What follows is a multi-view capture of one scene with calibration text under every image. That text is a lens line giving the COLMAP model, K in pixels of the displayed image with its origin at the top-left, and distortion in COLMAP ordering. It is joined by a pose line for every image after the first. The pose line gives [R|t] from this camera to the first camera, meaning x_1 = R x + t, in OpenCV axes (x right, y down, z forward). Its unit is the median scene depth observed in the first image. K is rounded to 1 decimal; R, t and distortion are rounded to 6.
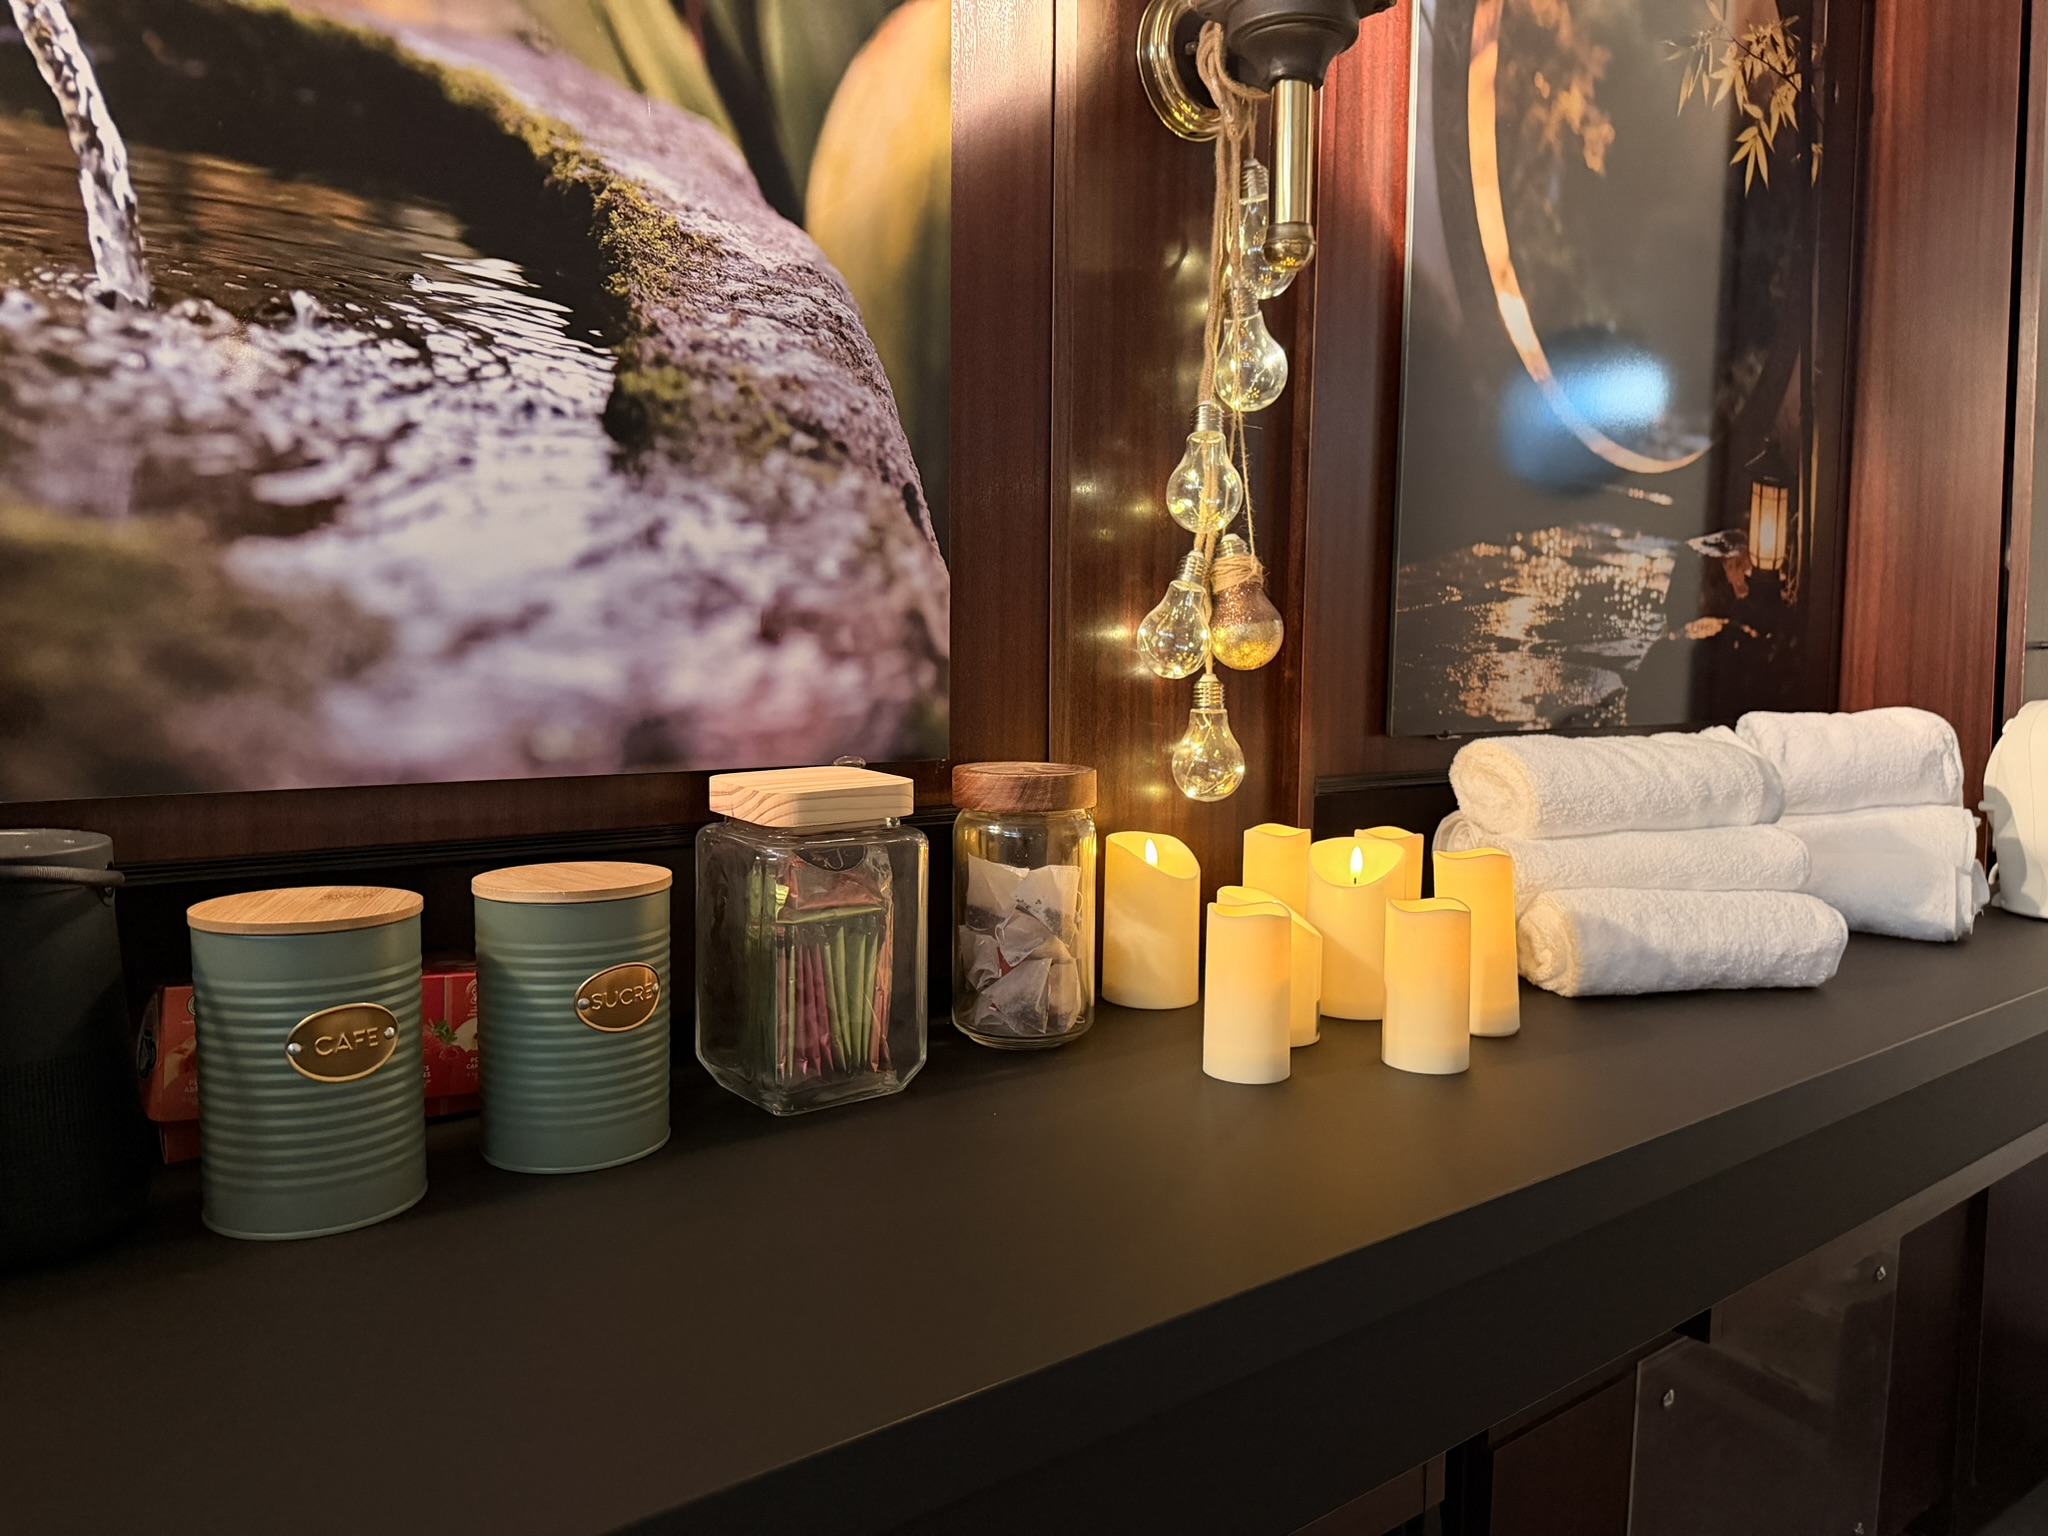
lens RADIAL K [[1430.0, 0, 1021.3], [0, 1430.0, 775.0], [0, 0, 1]] dist [0.053475, -0.098906]
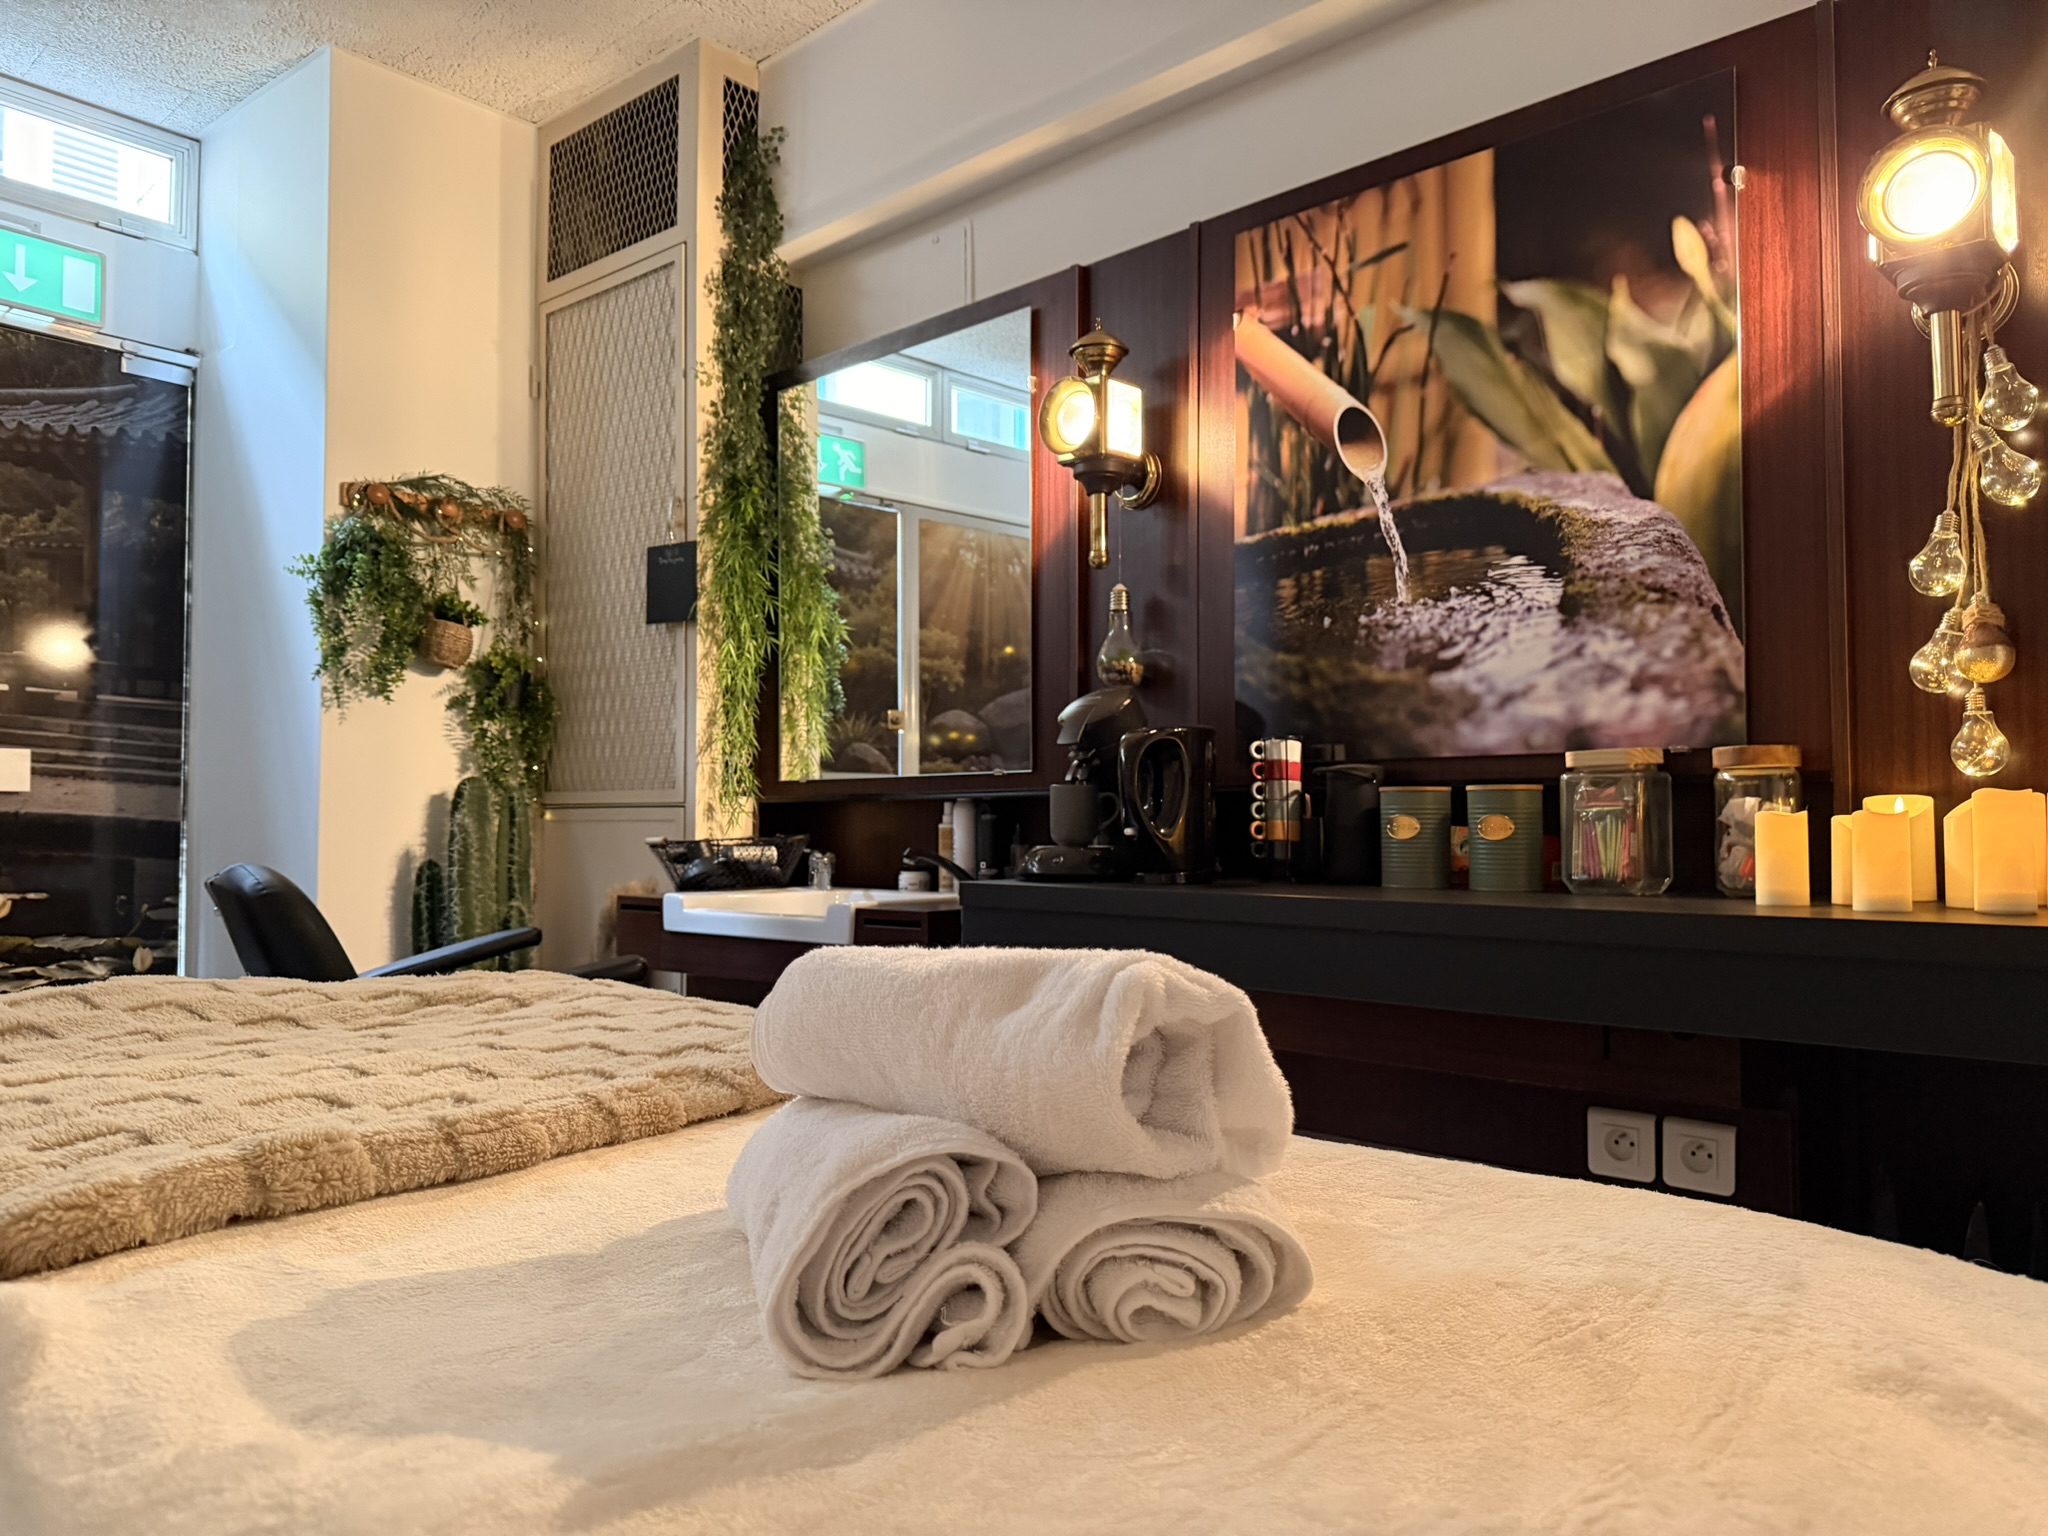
lens RADIAL K [[1430.0, 0, 1021.3], [0, 1430.0, 775.0], [0, 0, 1]] dist [0.053475, -0.098906]
pose [[0.154881, -0.049025, -0.986716, 1.817090], [-0.083707, 0.994525, -0.062552, 0.245797], [0.984381, 0.092283, 0.149929, -0.220750]]
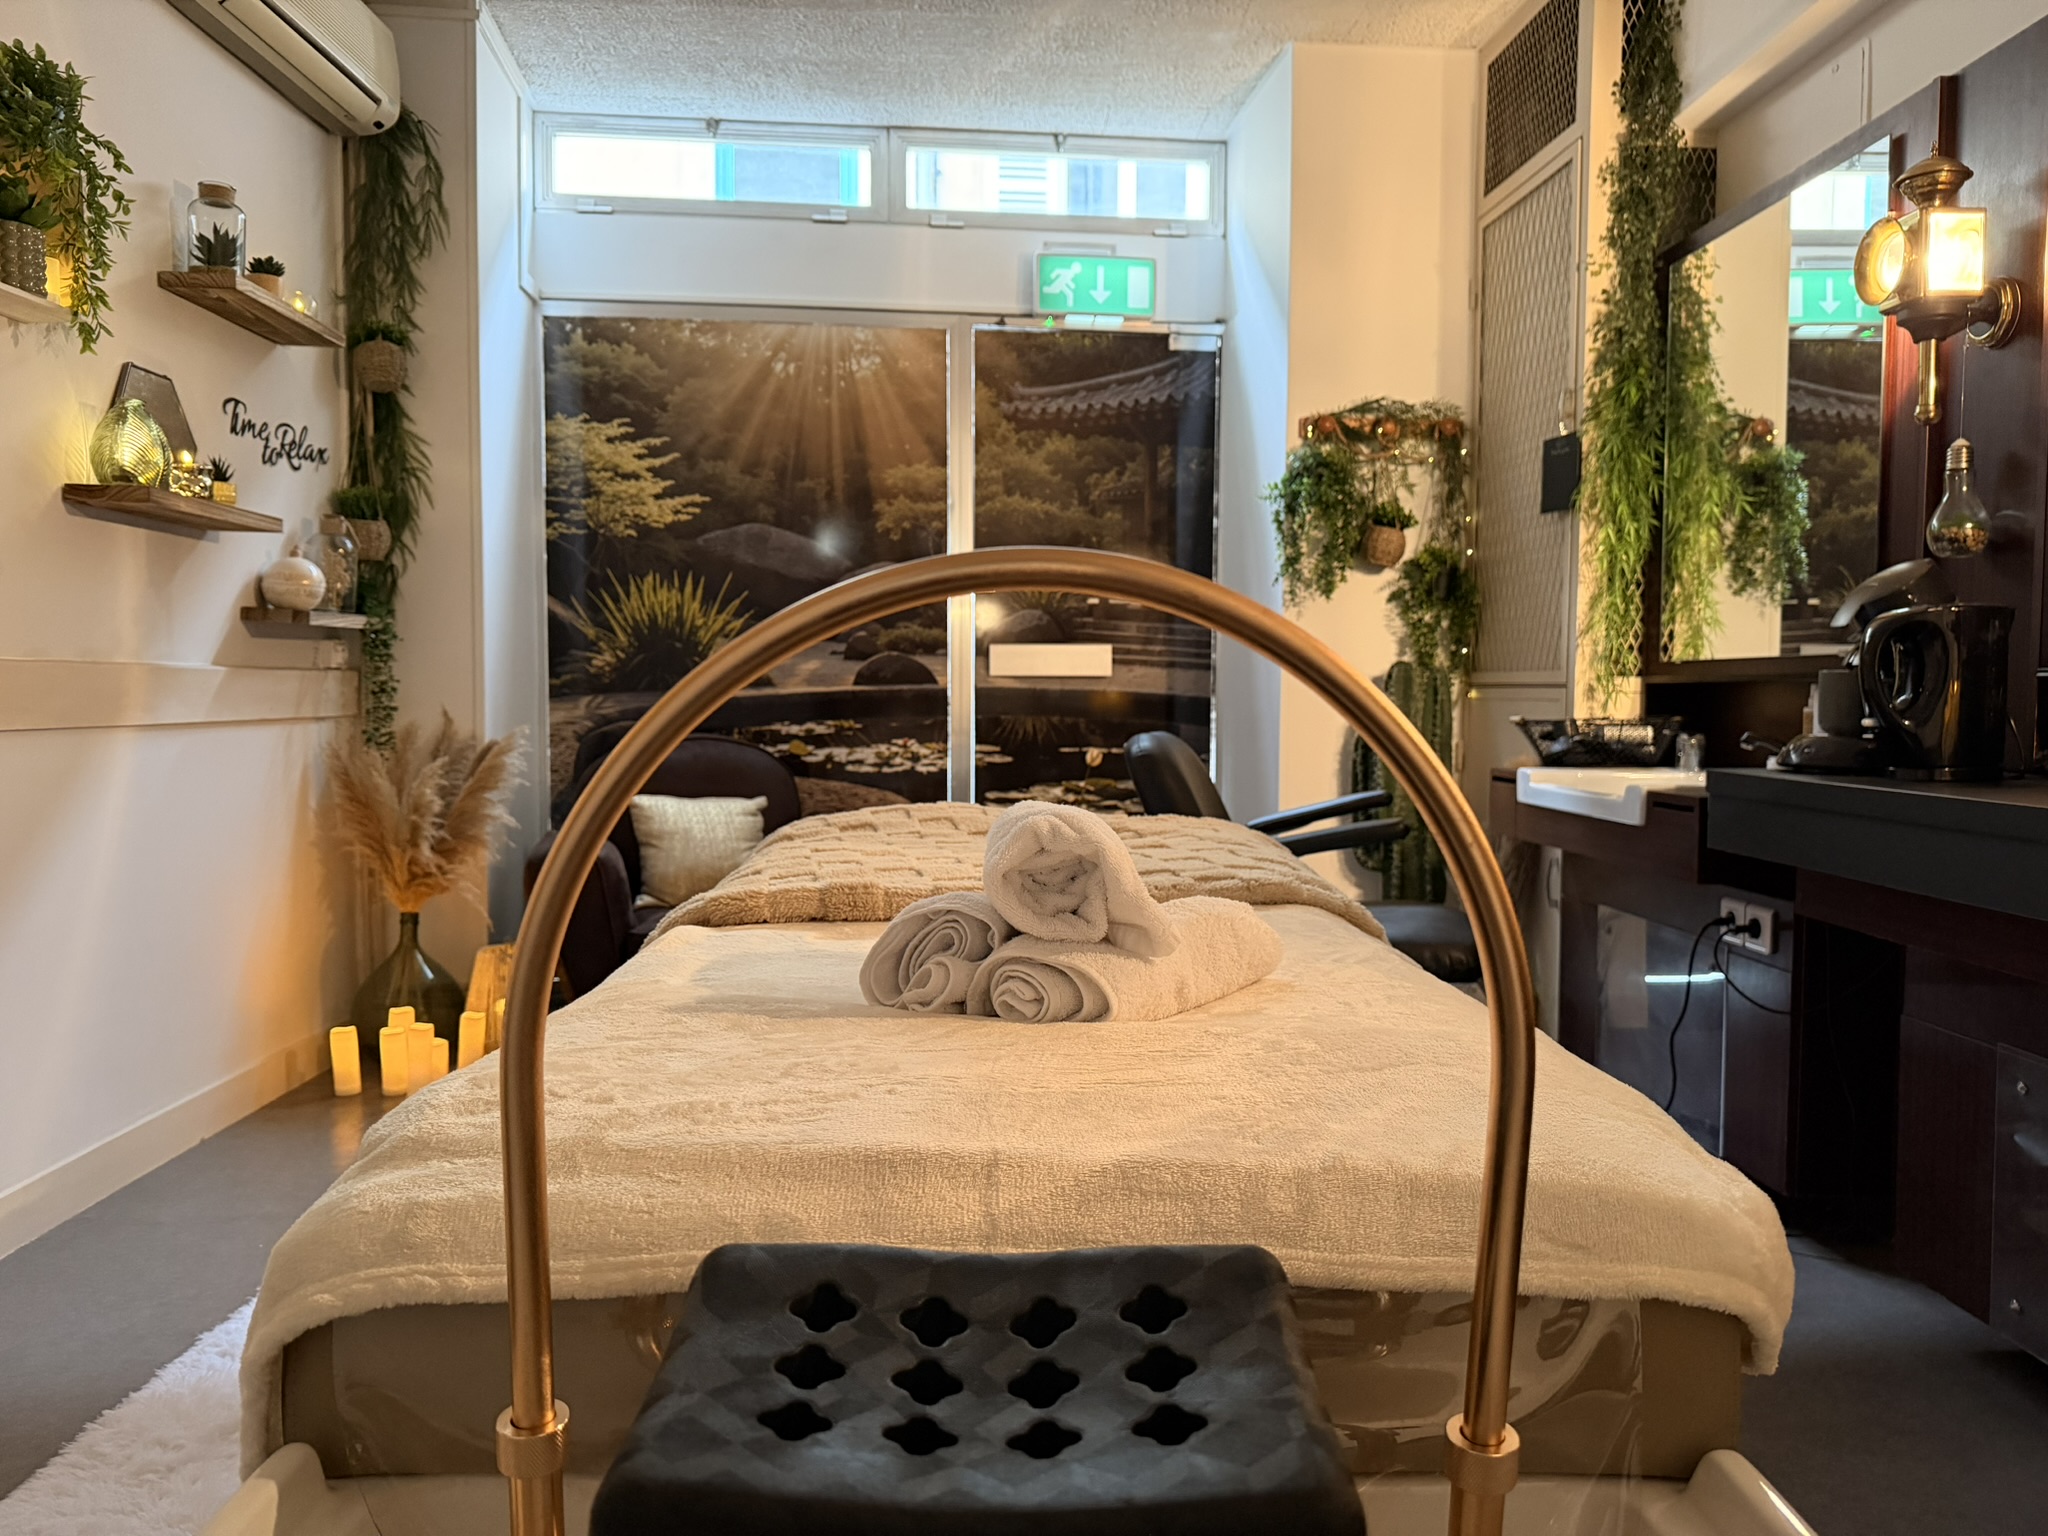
lens RADIAL K [[1407.7, 0, 1024.0], [0, 1407.7, 768.0], [0, 0, 1]] dist [0.045729, -0.092399]
pose [[-0.585846, 0.030063, -0.809865, 2.028721], [-0.080089, 0.992272, 0.094770, 0.143964], [0.806455, 0.120382, -0.578911, 0.530170]]
